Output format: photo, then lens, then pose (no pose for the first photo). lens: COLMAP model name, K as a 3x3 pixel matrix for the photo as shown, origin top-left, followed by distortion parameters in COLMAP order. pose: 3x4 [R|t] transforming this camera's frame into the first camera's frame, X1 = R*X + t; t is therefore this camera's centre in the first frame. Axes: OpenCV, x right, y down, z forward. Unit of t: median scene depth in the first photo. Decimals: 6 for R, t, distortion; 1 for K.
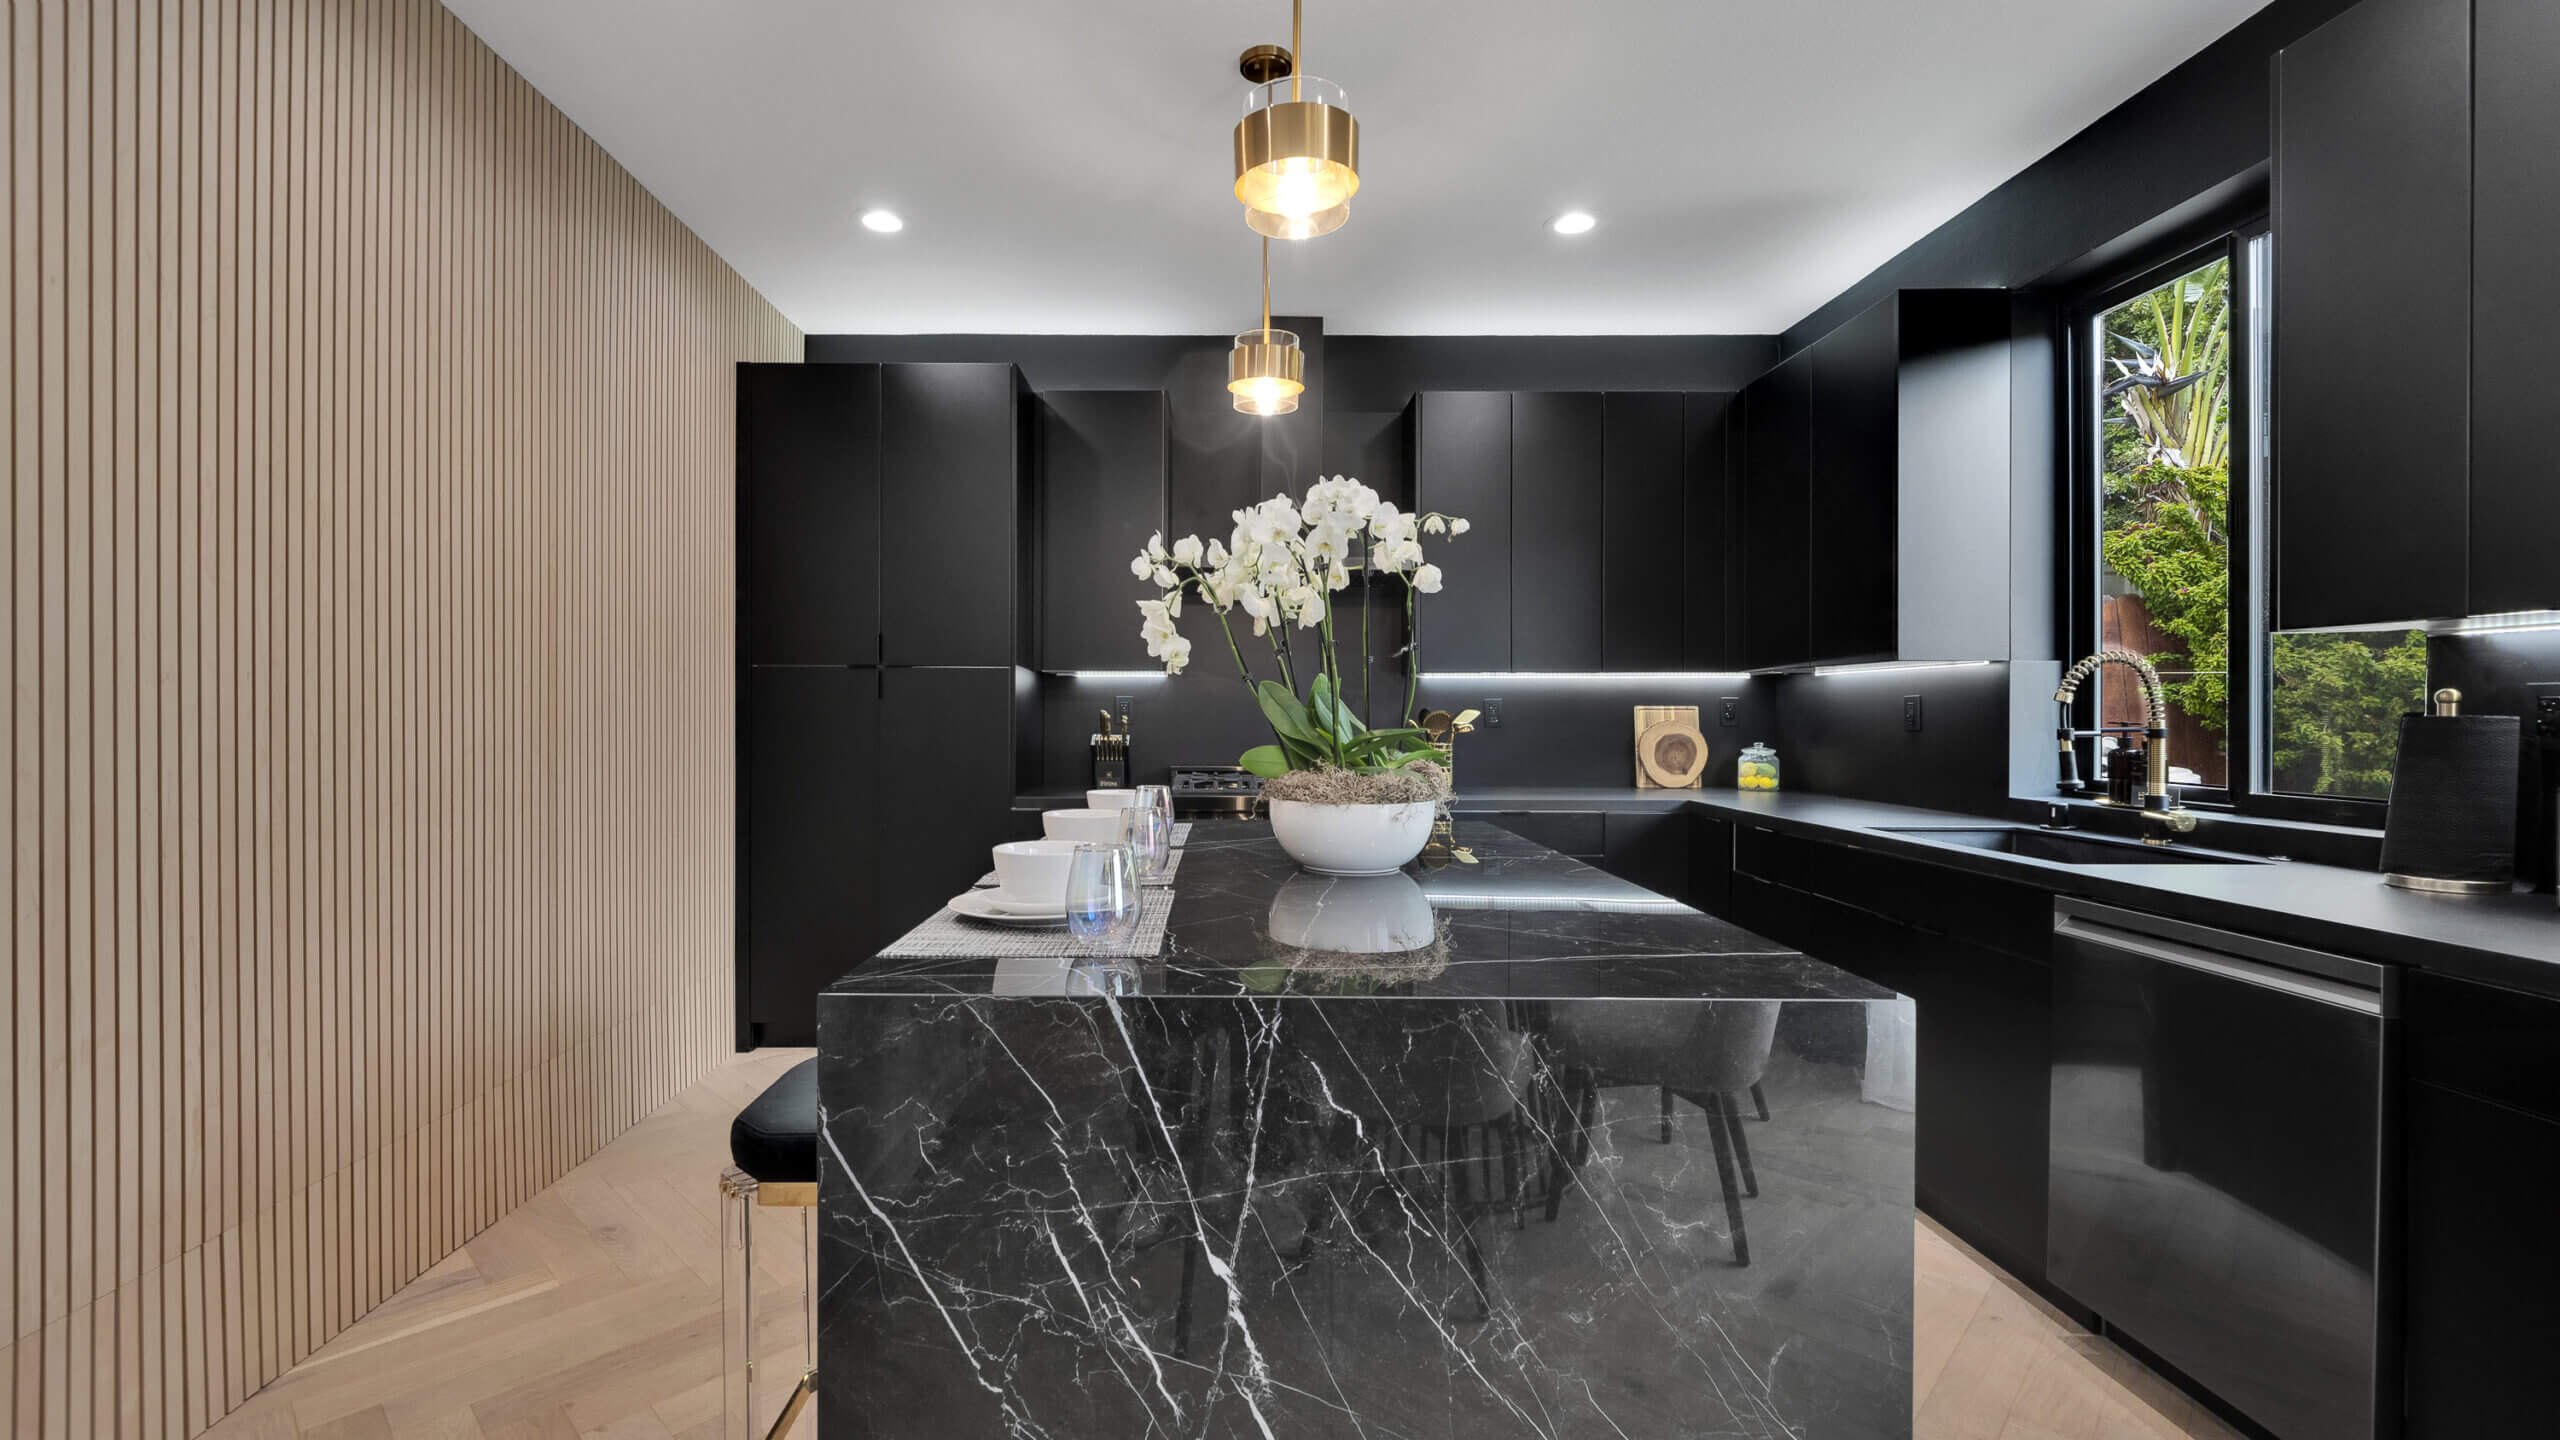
lens RADIAL K [[1119.4, 0, 1226.0], [0, 1119.4, 717.9], [0, 0, 1]] dist [-0.001647, 0.000287]
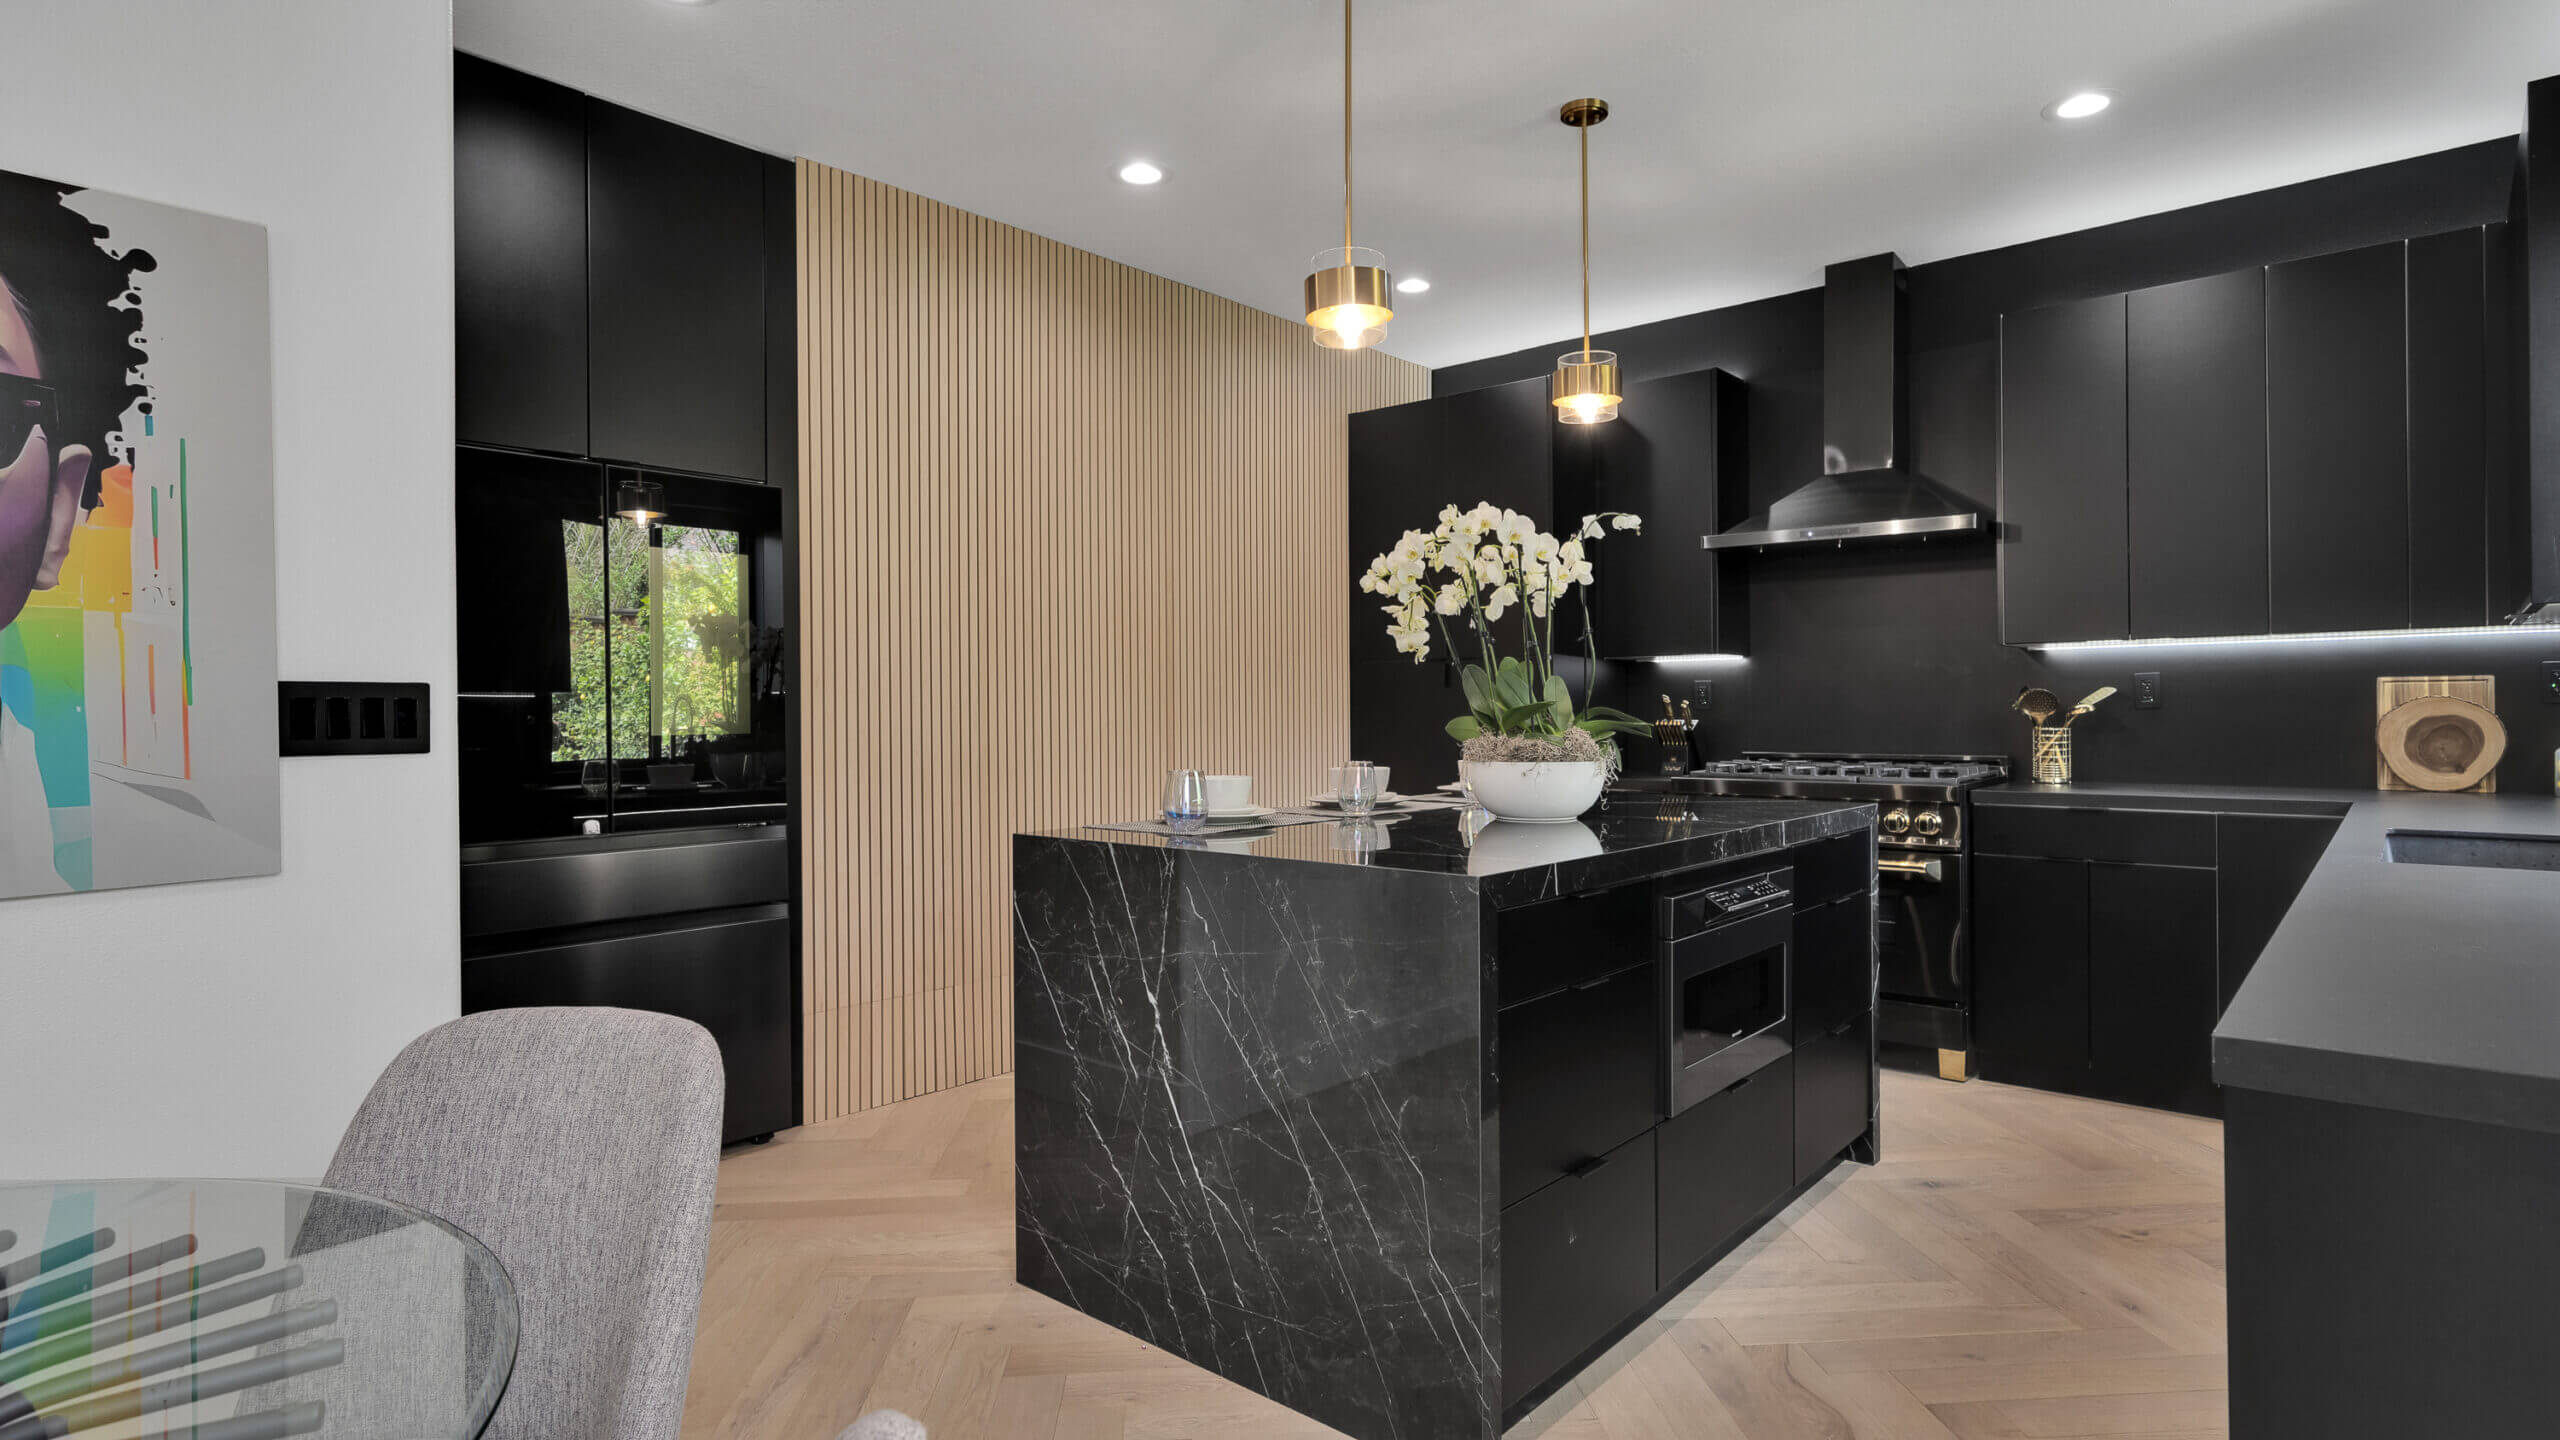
lens RADIAL K [[1318.4, 0, 1279.9], [0, 1318.4, 717.0], [0, 0, 1]] dist [0.000139, 0.001990]
pose [[0.750769, -0.006280, -0.660535, 0.839711], [0.006227, 0.999978, -0.002430, 0.027395], [0.660536, -0.002288, 0.750791, -0.239333]]
